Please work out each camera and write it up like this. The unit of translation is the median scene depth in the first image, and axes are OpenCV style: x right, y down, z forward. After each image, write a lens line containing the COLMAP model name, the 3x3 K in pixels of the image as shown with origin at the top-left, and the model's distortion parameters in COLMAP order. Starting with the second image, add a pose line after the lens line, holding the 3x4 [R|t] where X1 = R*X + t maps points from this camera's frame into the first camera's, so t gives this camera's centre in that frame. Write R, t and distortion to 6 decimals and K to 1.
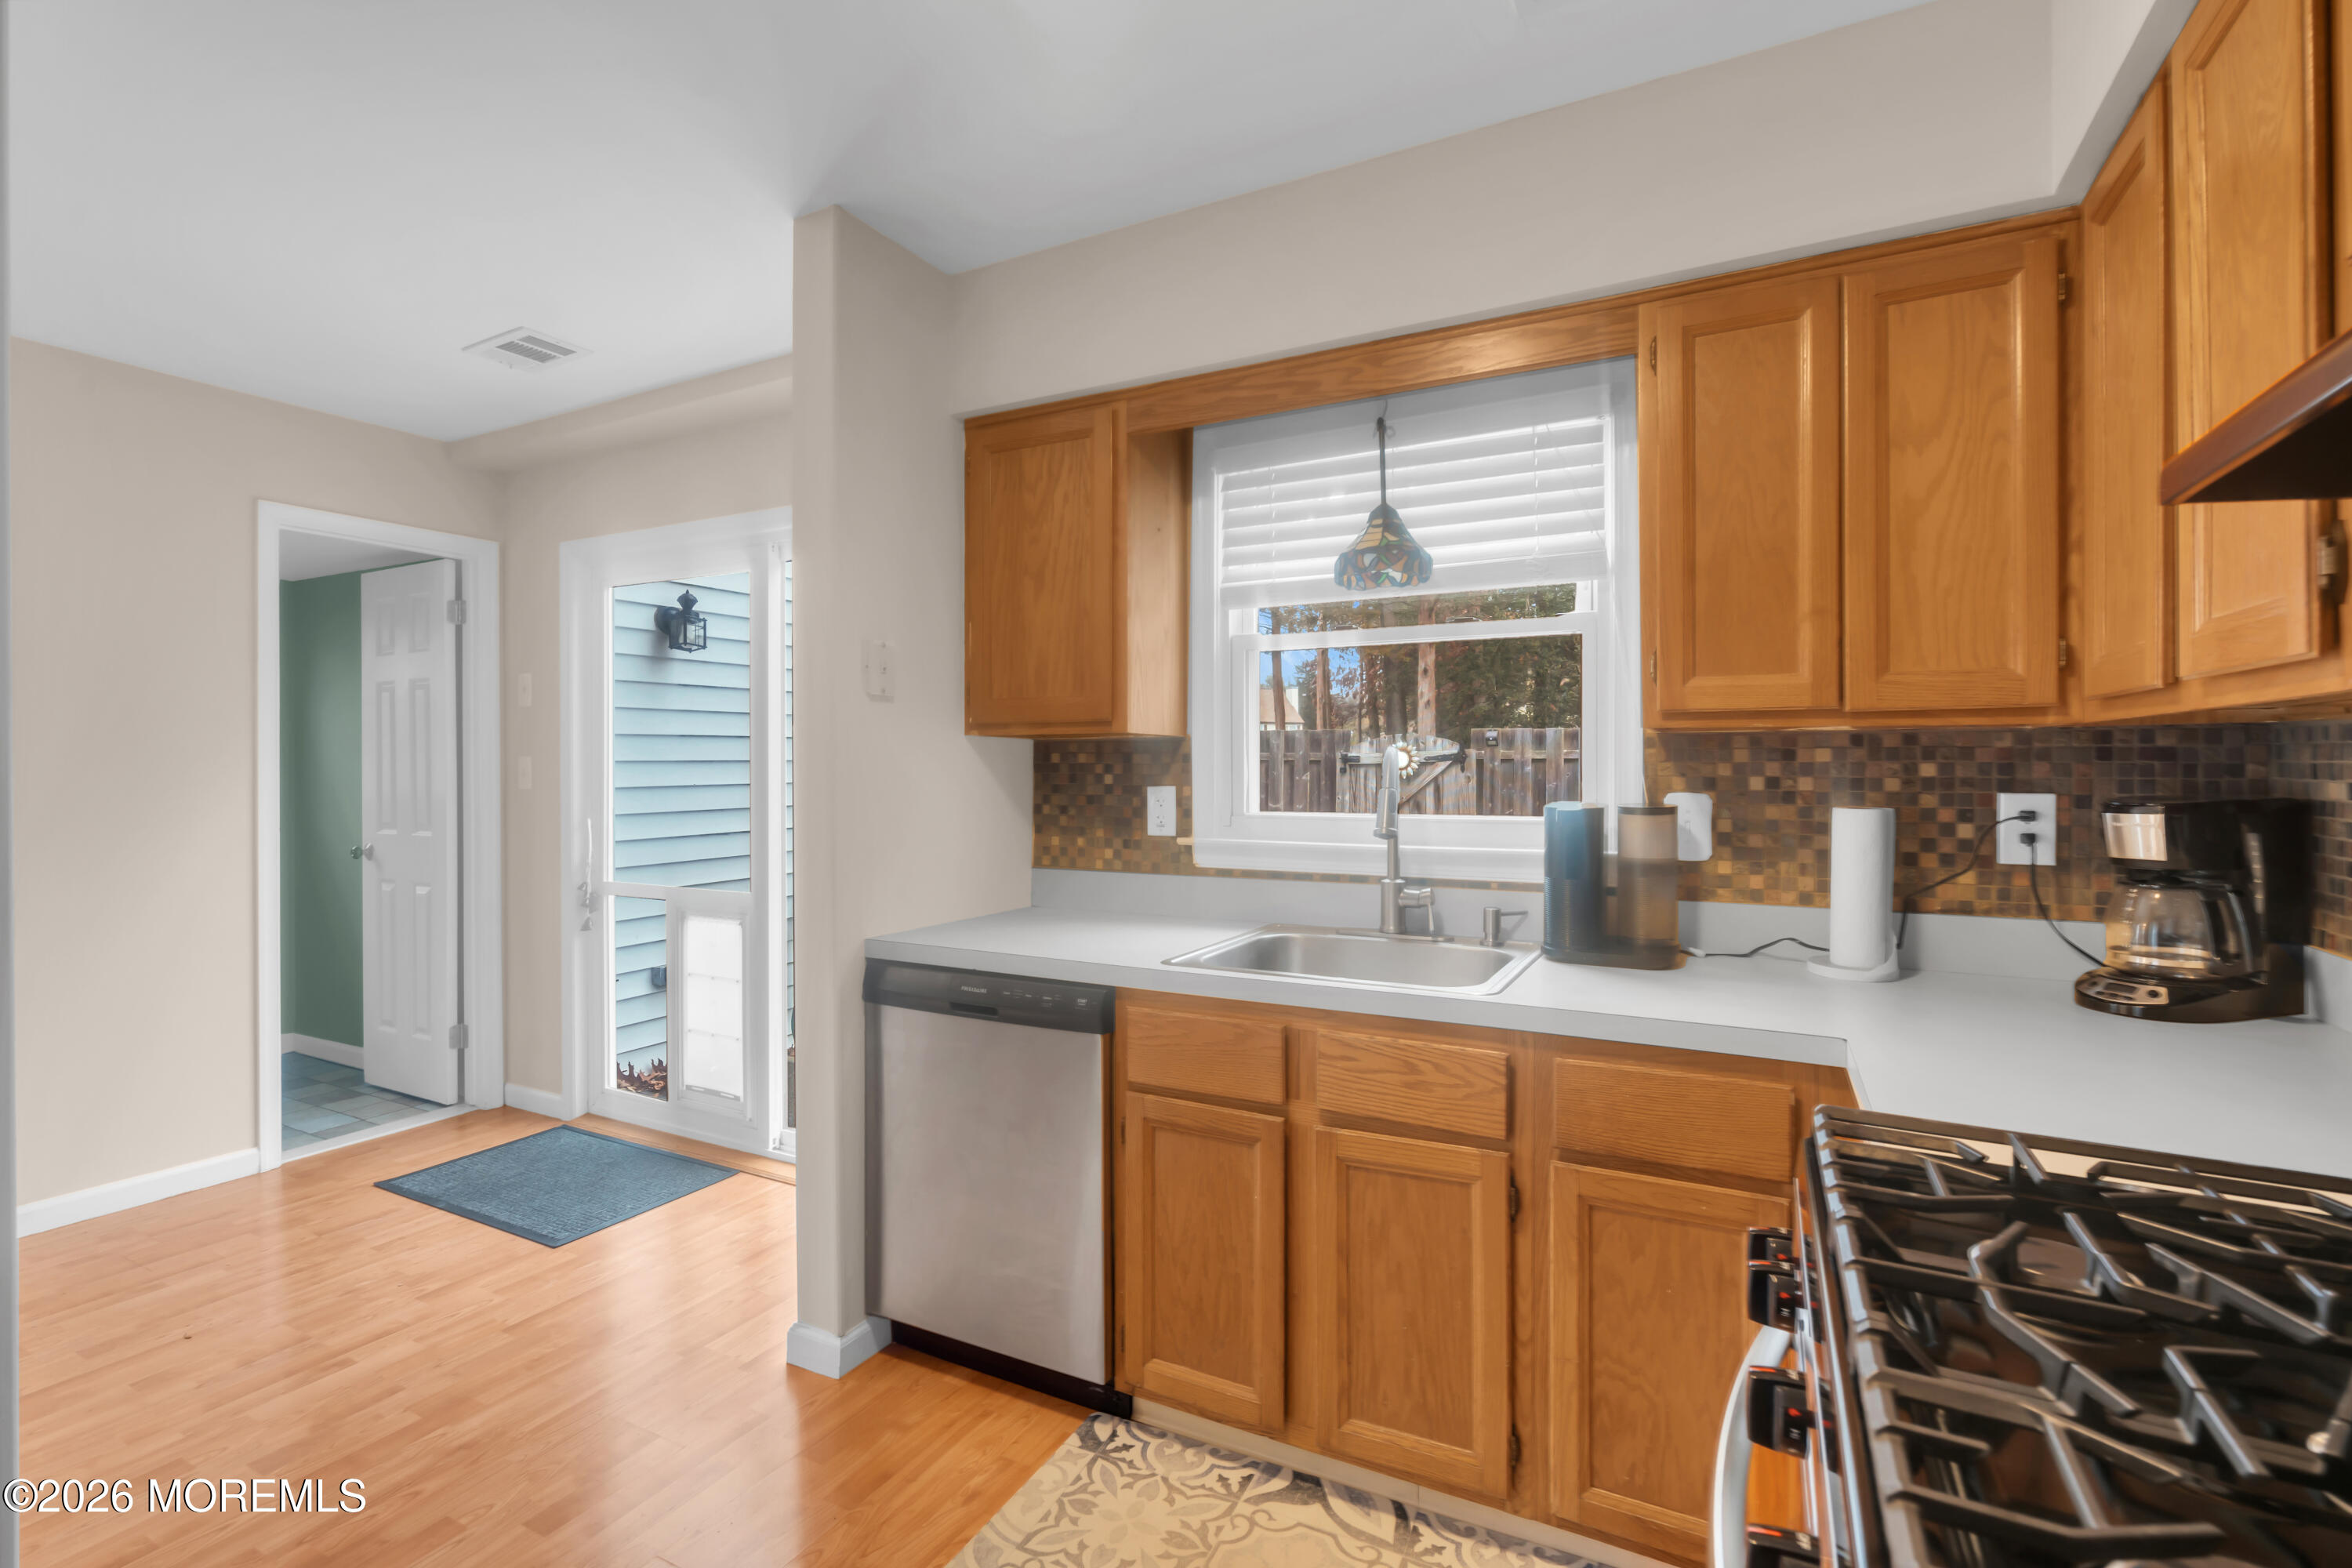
lens RADIAL K [[1091.7, 0, 1174.6], [0, 1091.7, 769.4], [0, 0, 1]] dist [-0.000787, -0.000241]
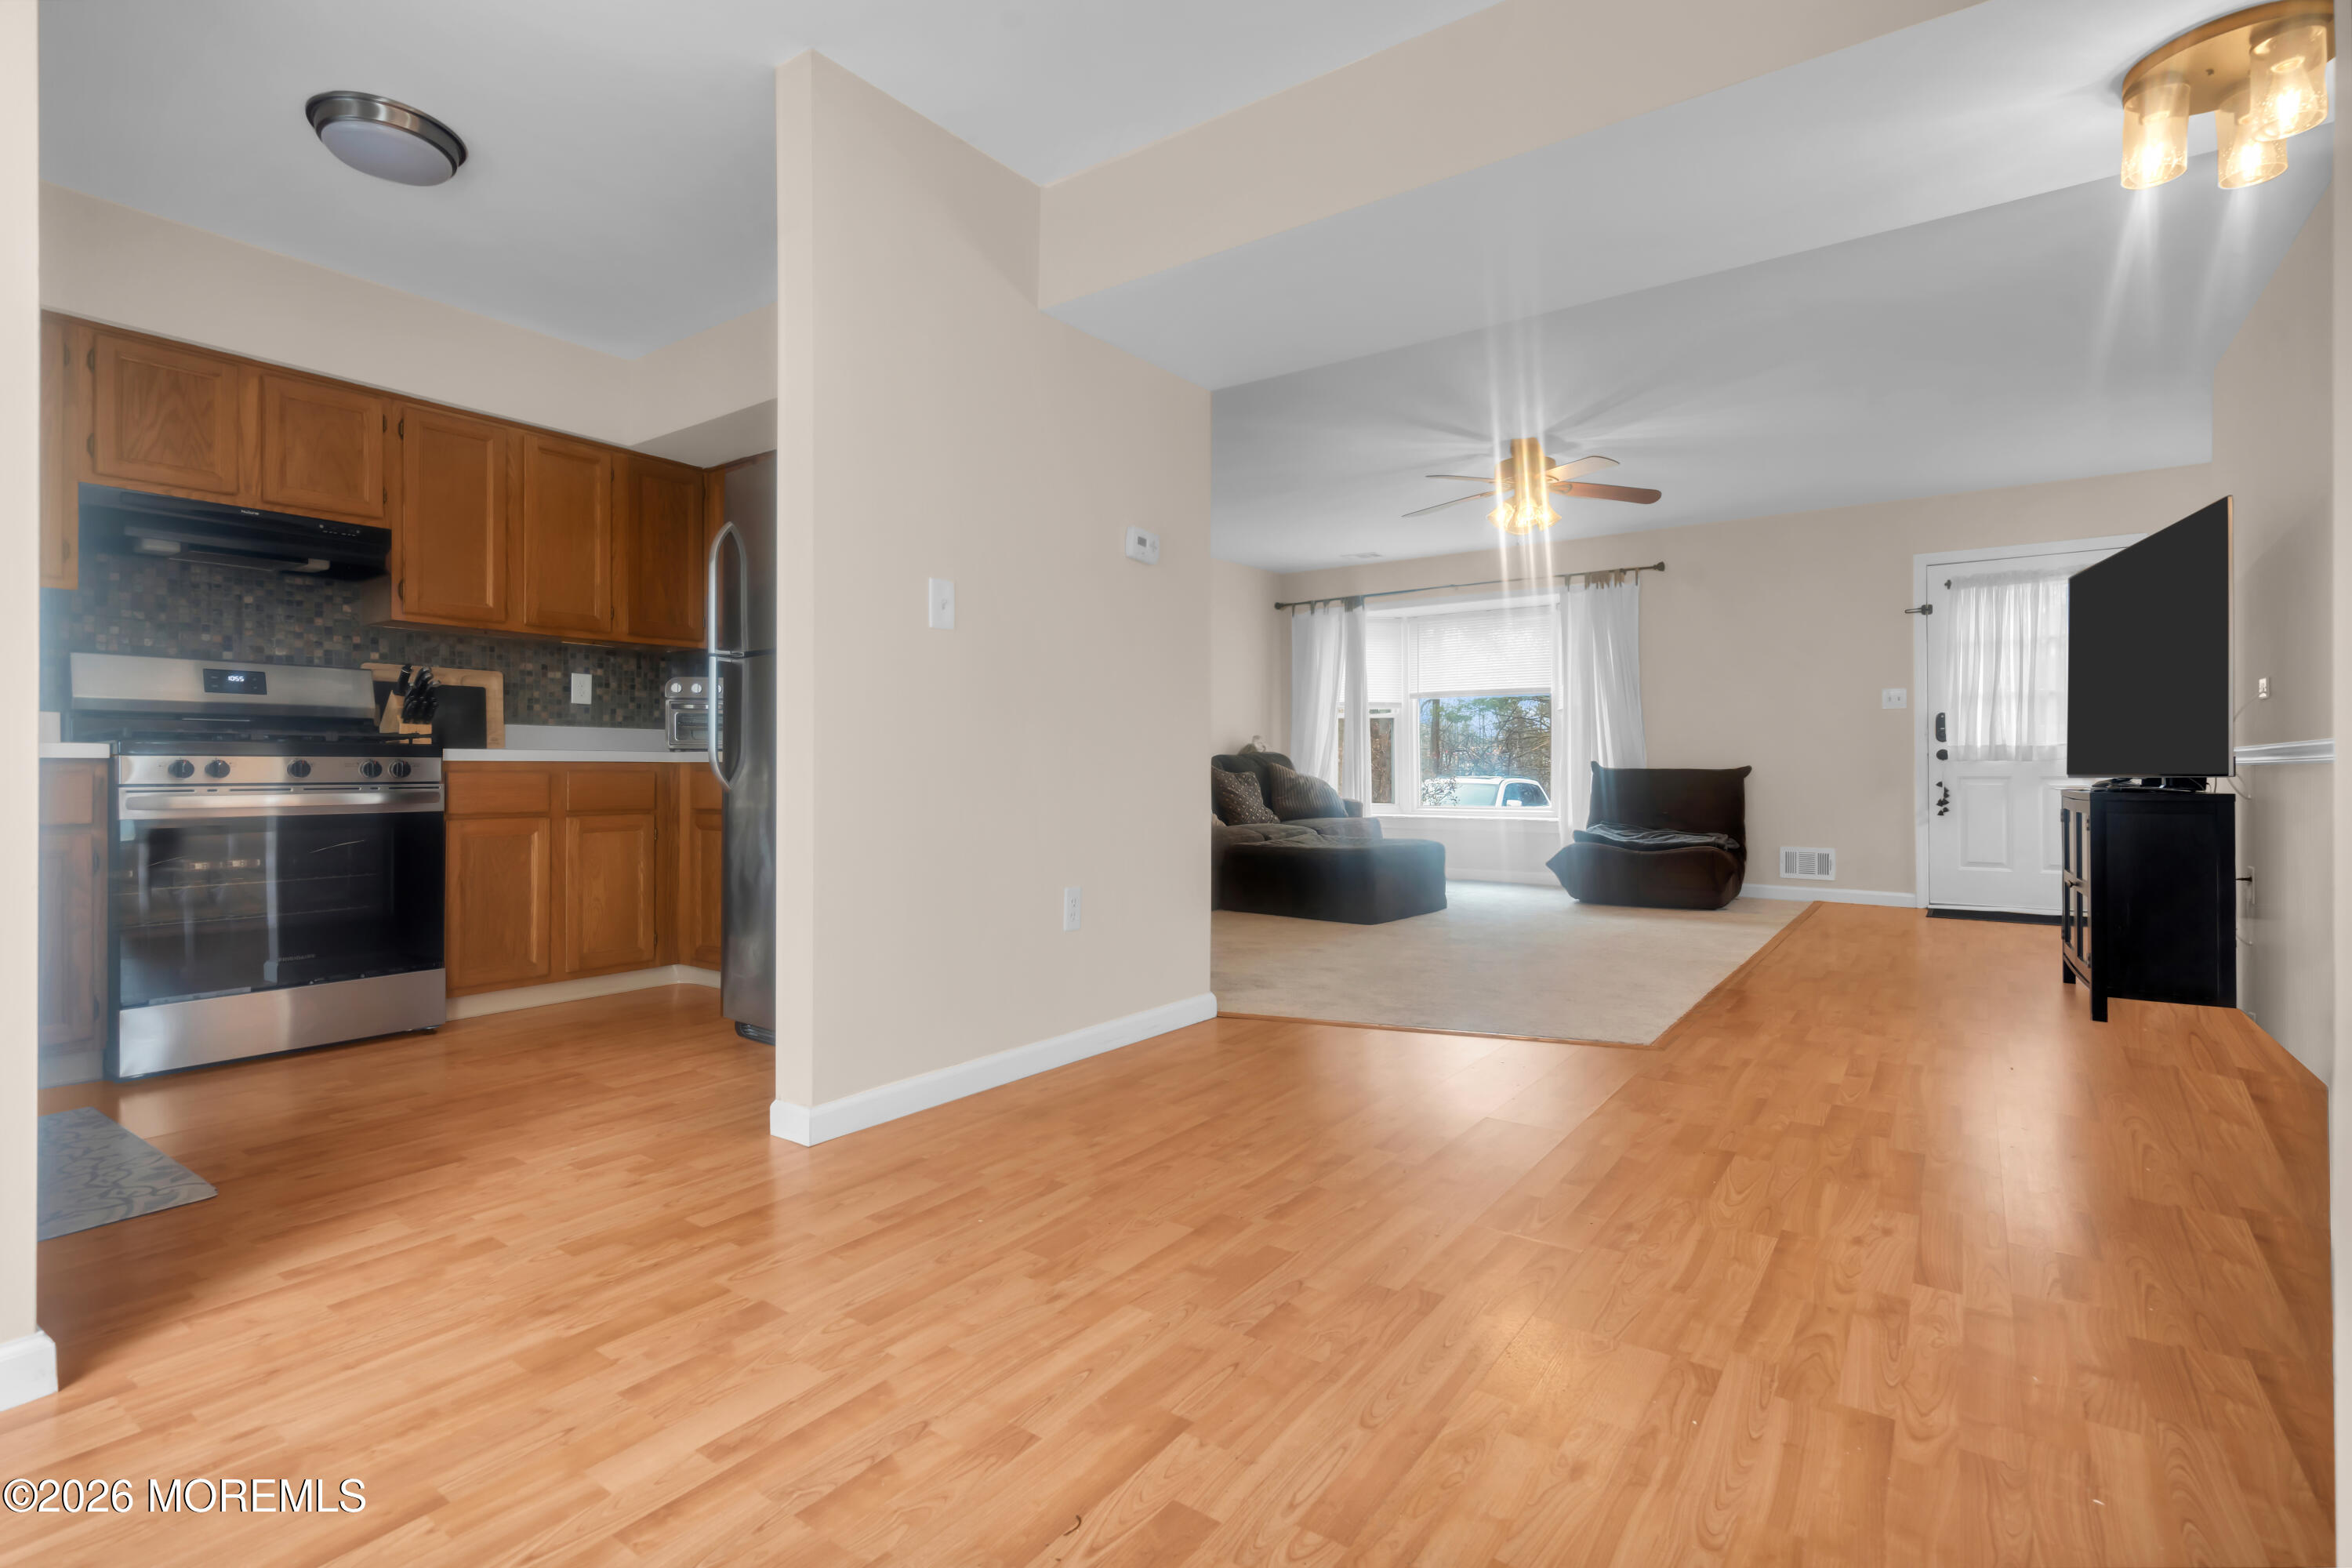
lens RADIAL K [[1091.7, 0, 1173.8], [0, 1091.7, 769.7], [0, 0, 1]] dist [-0.000787, -0.000241]
pose [[-0.992537, 0.000731, 0.121942, -1.179504], [0.001253, 0.999990, 0.004207, 0.198340], [-0.121938, 0.004328, -0.992528, 1.698428]]
